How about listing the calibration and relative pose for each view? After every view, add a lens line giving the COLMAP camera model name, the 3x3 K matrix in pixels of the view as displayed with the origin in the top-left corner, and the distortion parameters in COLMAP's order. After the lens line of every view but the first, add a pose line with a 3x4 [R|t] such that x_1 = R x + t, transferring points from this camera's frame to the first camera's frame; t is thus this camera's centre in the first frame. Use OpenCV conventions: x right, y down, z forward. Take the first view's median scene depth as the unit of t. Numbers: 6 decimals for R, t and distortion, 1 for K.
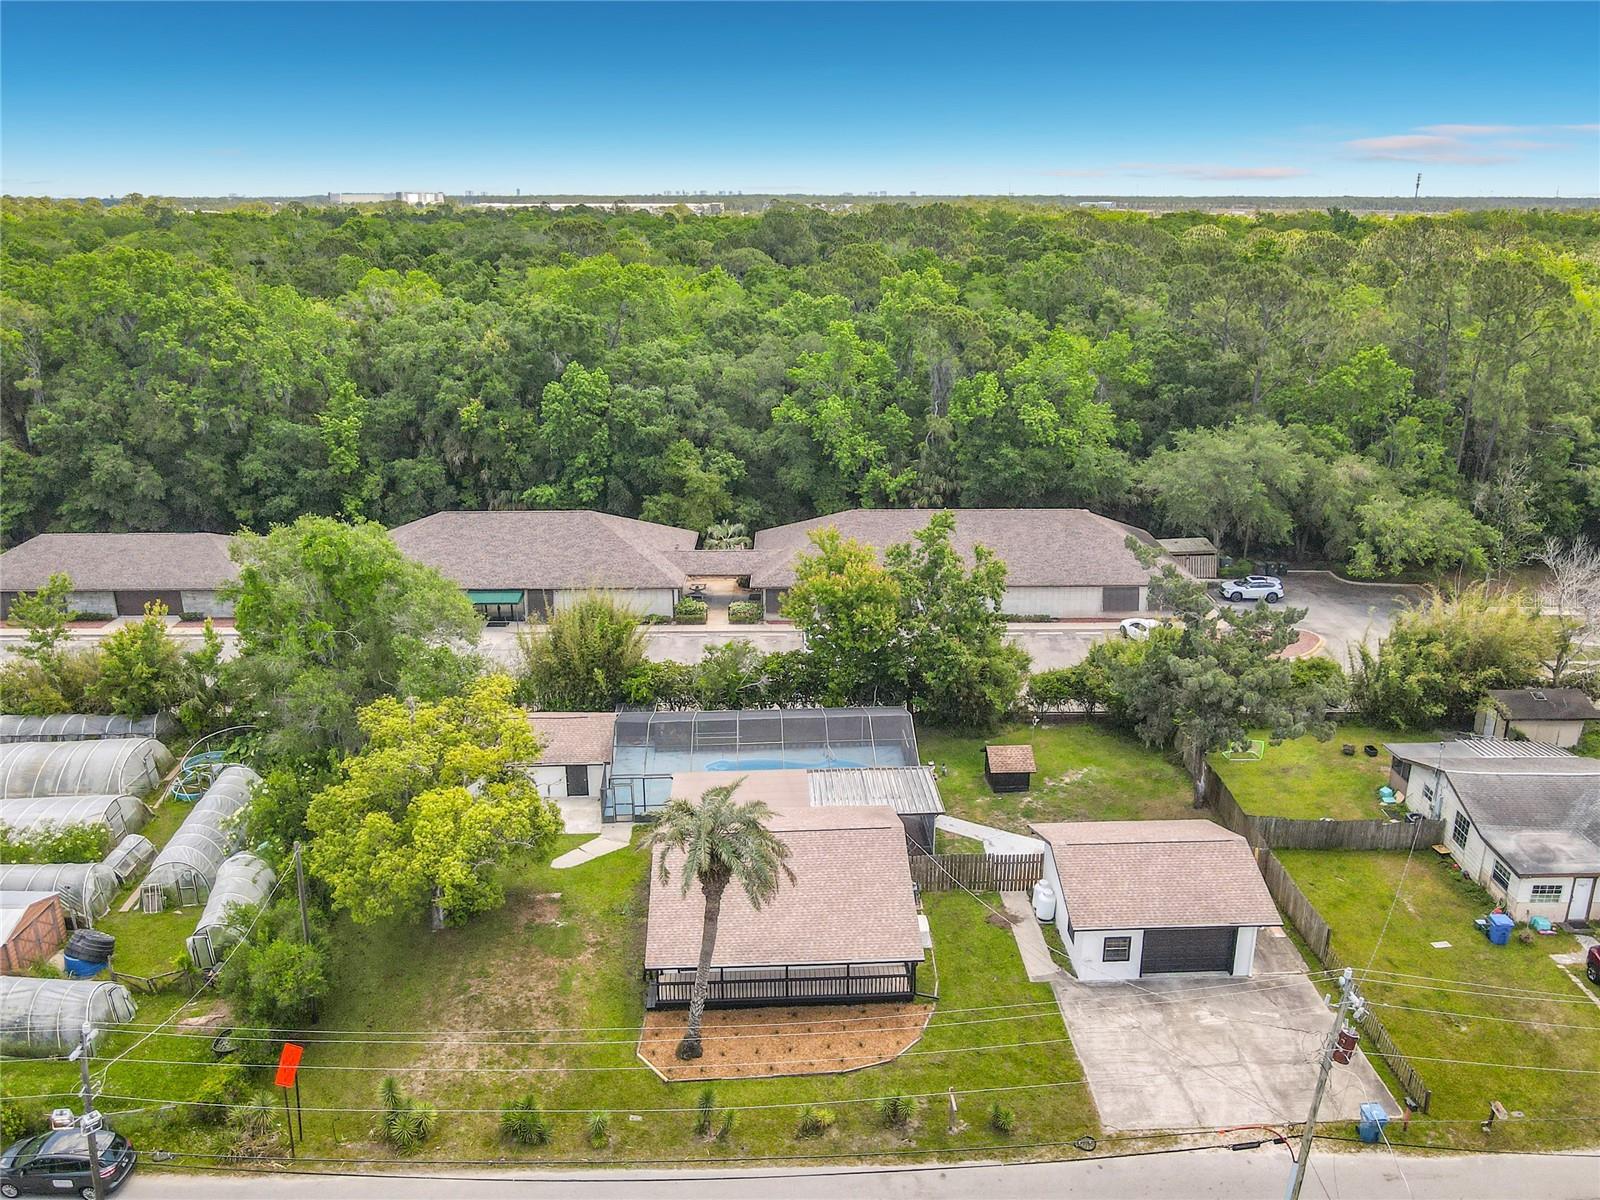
lens RADIAL K [[1253.8, 0, 813.3], [0, 1253.8, 595.6], [0, 0, 1]] dist [-0.021103, 0.018957]
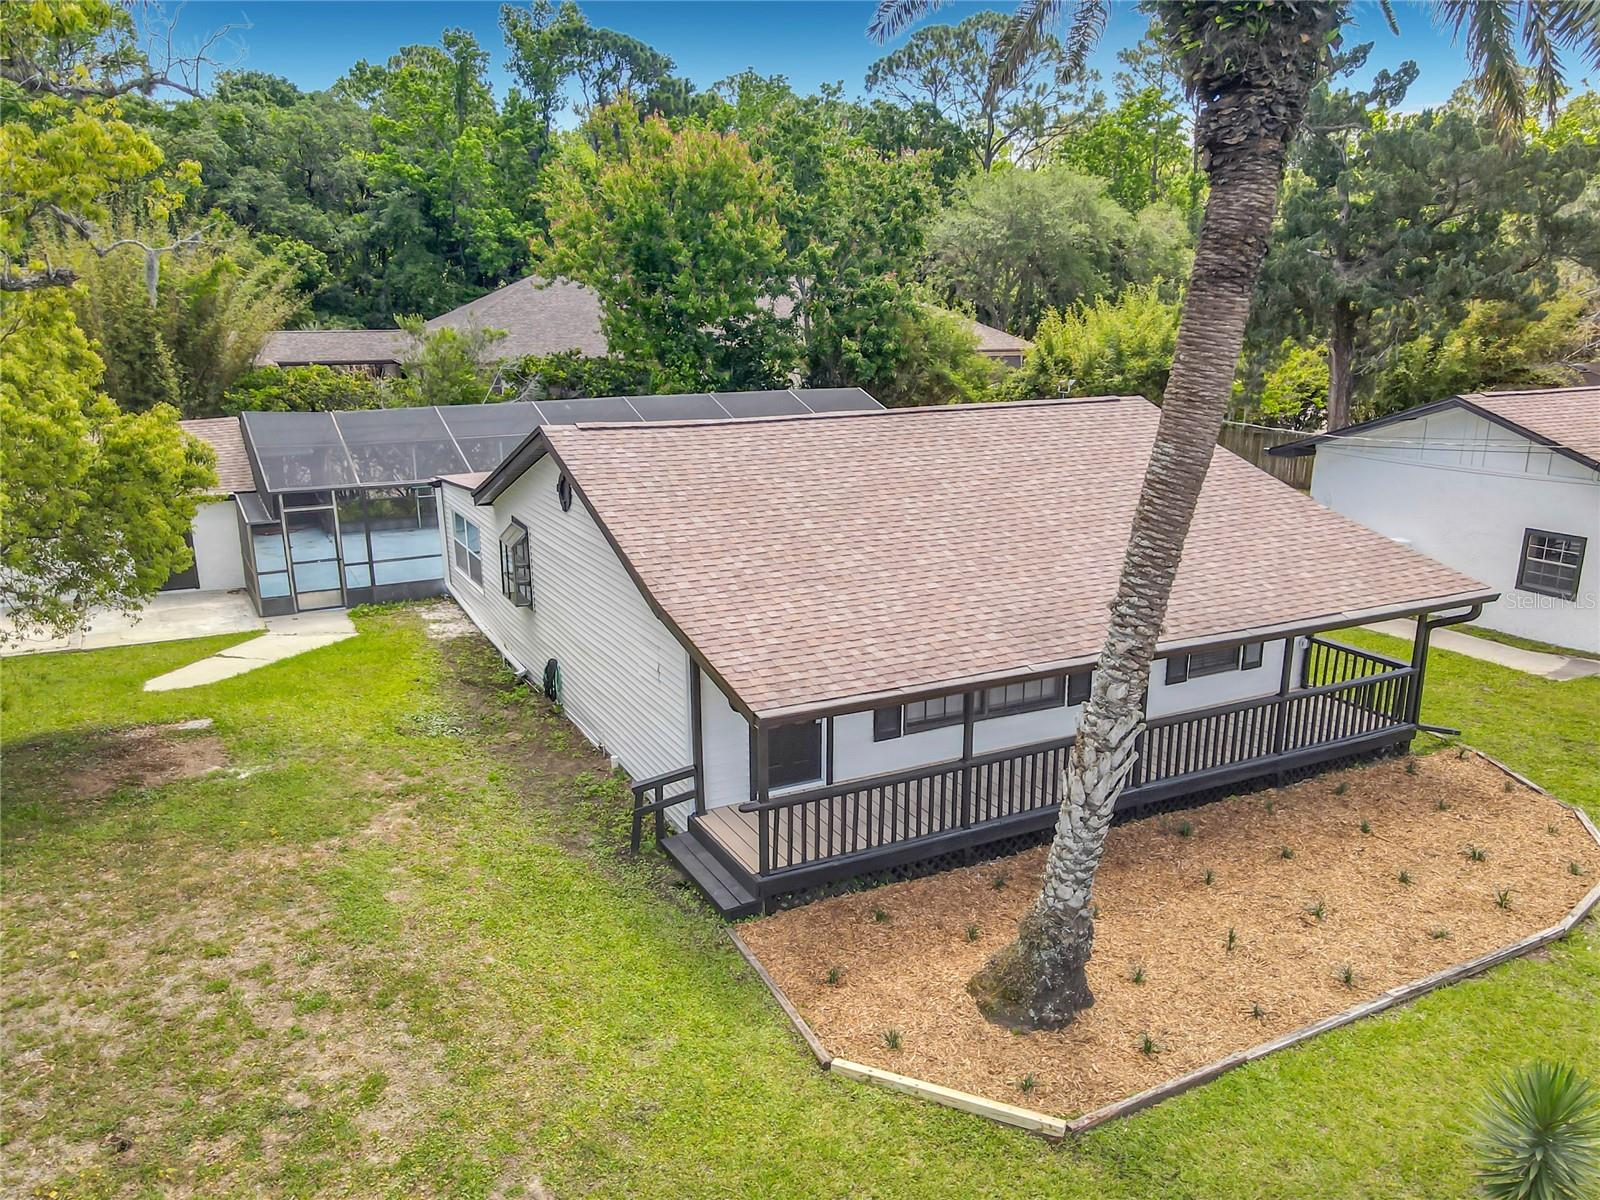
lens RADIAL K [[1193.8, 0, 813.5], [0, 1193.8, 673.9], [0, 0, 1]] dist [0.013397, 0.014720]
pose [[0.911915, -0.123670, 0.391302, -0.195544], [0.124964, 0.991911, 0.022266, 0.260361], [-0.390891, 0.028594, 0.919993, 0.715221]]
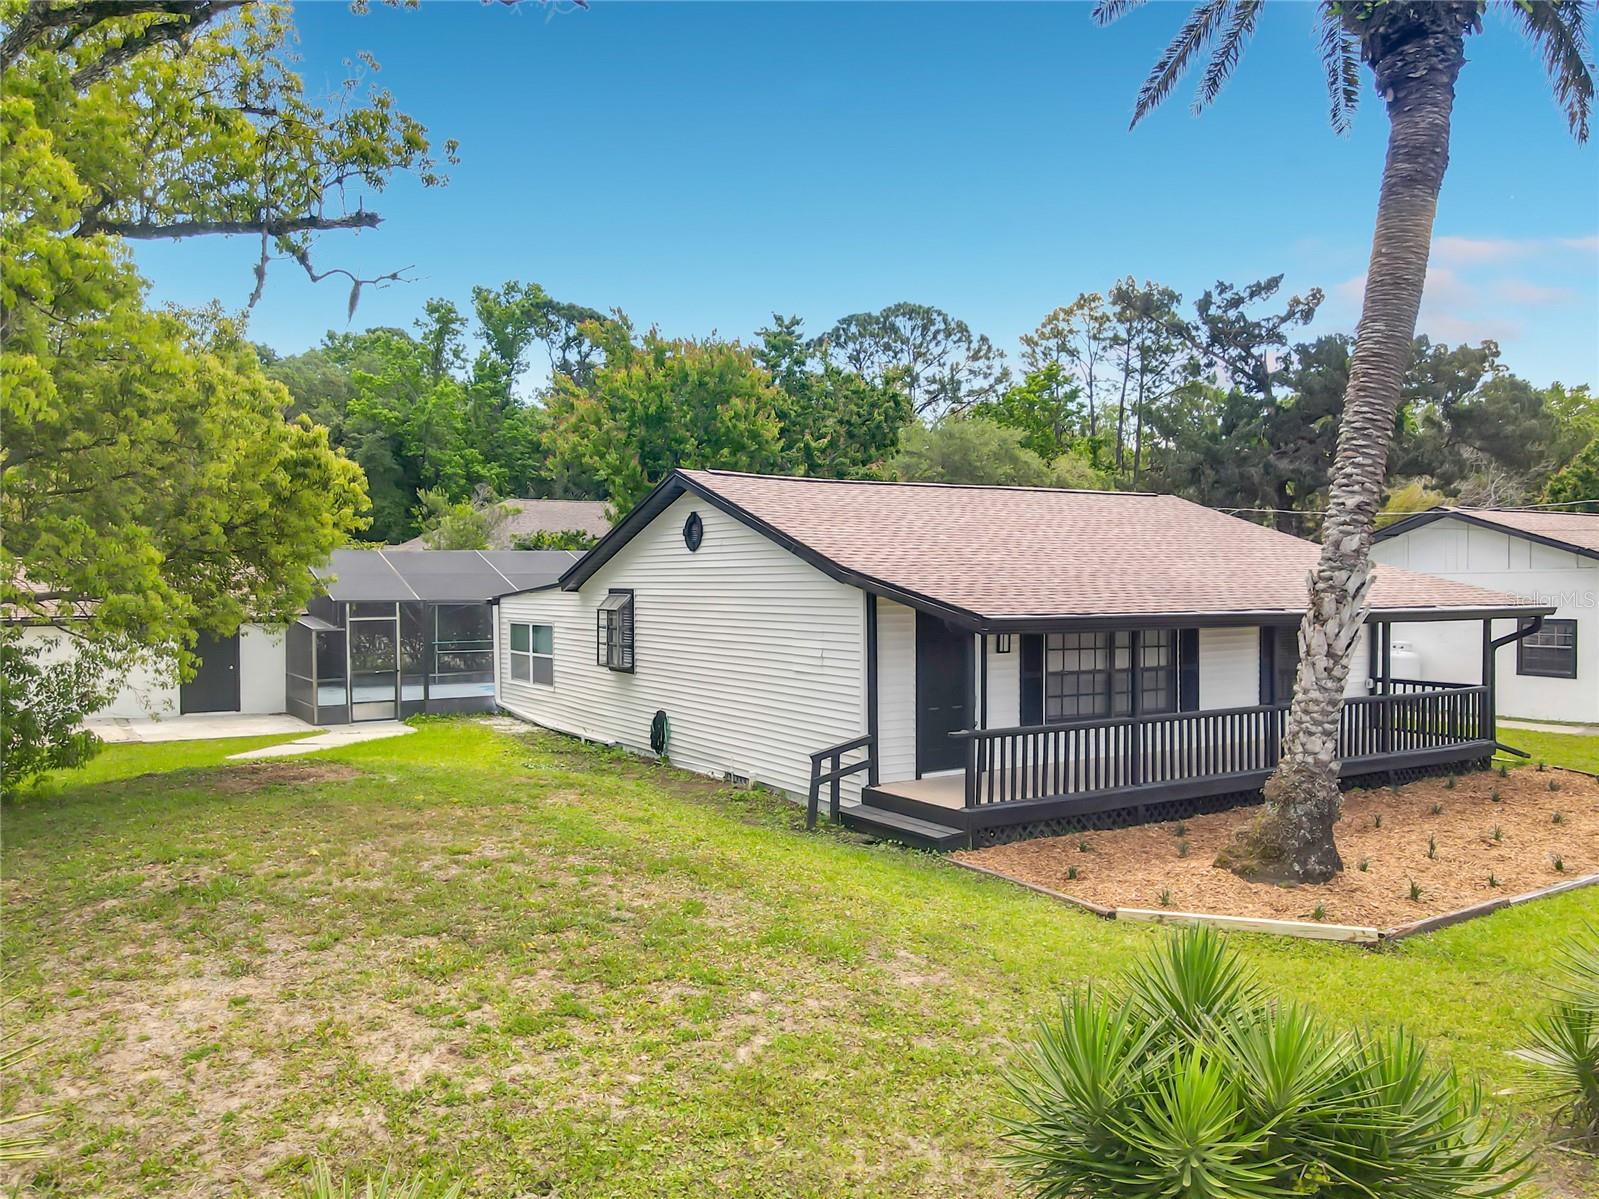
lens RADIAL K [[1193.0, 0, 807.0], [0, 1193.0, 632.5], [0, 0, 1]] dist [0.013397, 0.014720]
pose [[0.875751, -0.022378, 0.482244, -0.260607], [0.150200, 0.961977, -0.228122, 0.320072], [-0.458803, 0.272211, 0.845814, 0.740679]]
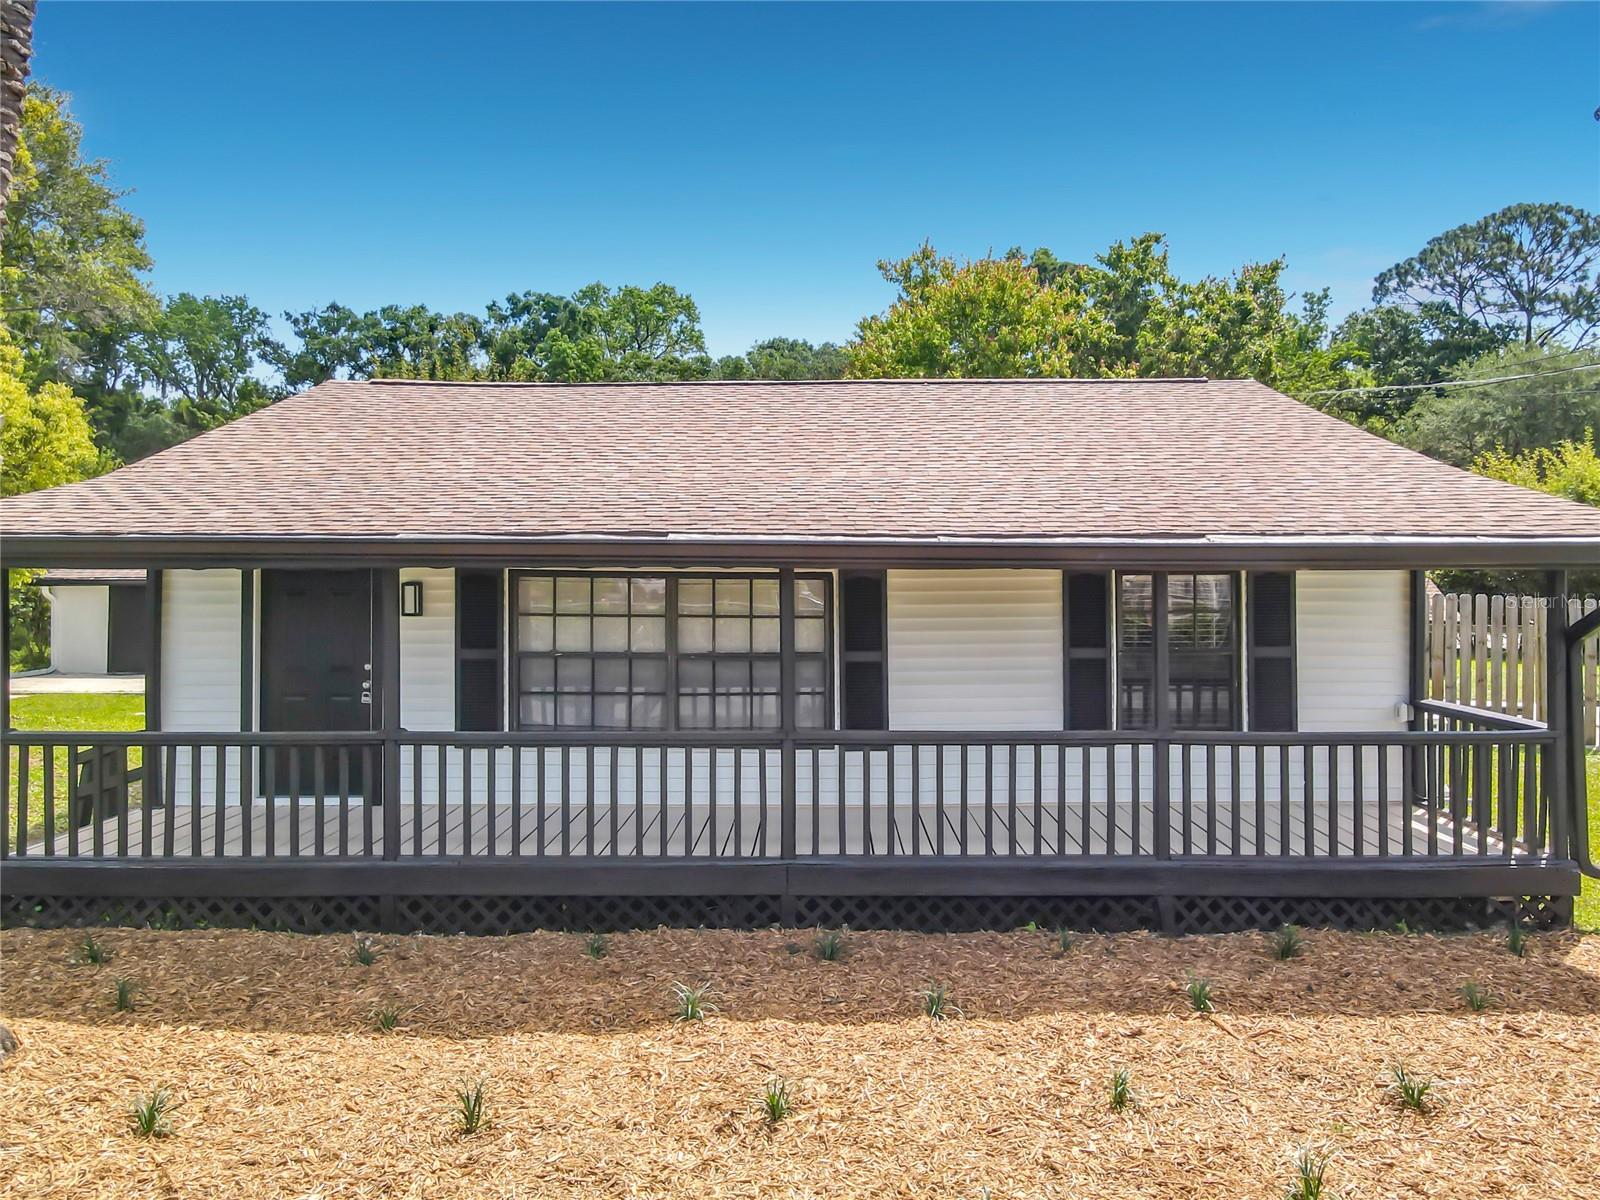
lens RADIAL K [[1193.8, 0, 825.2], [0, 1193.8, 588.0], [0, 0, 1]] dist [0.013397, 0.014720]
pose [[0.998687, 0.001147, -0.051220, -0.007601], [-0.016117, 0.956025, -0.292842, 0.313996], [0.048632, 0.293283, 0.954788, 0.794829]]
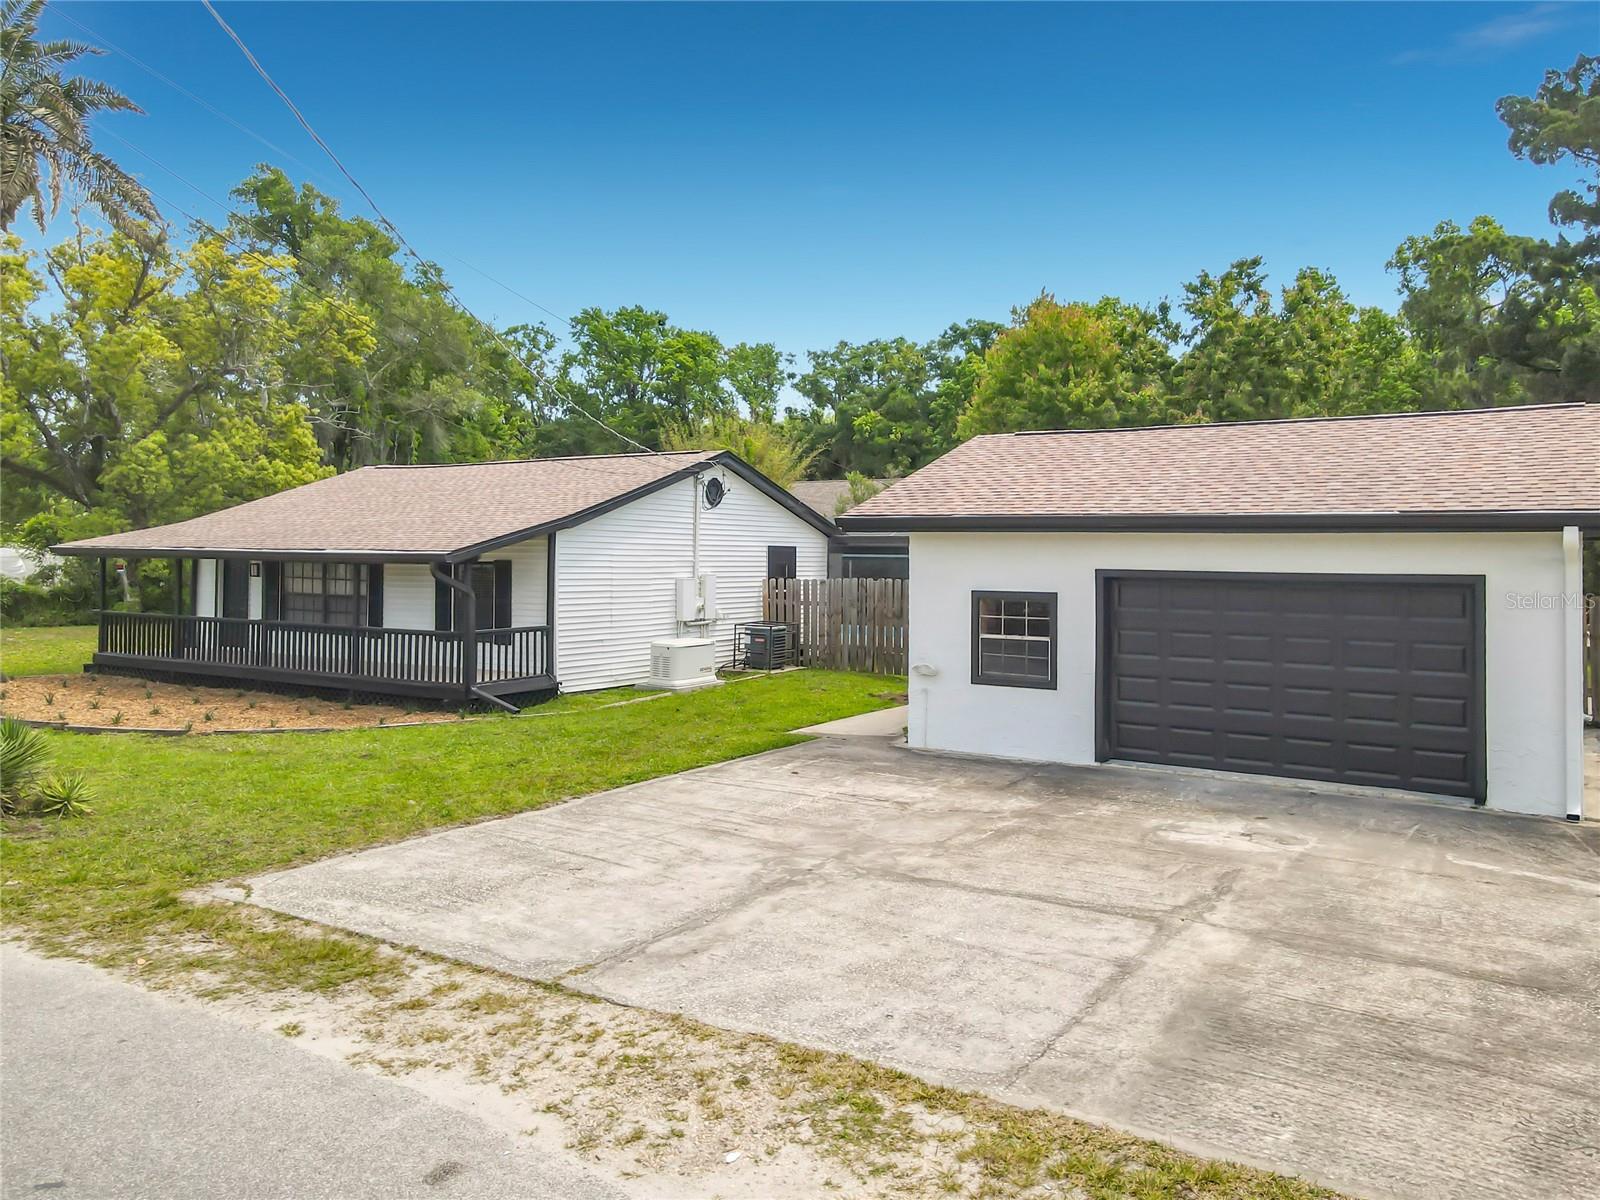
lens RADIAL K [[1193.8, 0, 808.7], [0, 1193.8, 532.6], [0, 0, 1]] dist [0.013397, 0.014720]
pose [[0.821567, -0.002111, -0.570109, 0.352927], [-0.185034, 0.944872, -0.270146, 0.333811], [0.539250, 0.327432, 0.775885, 0.721533]]
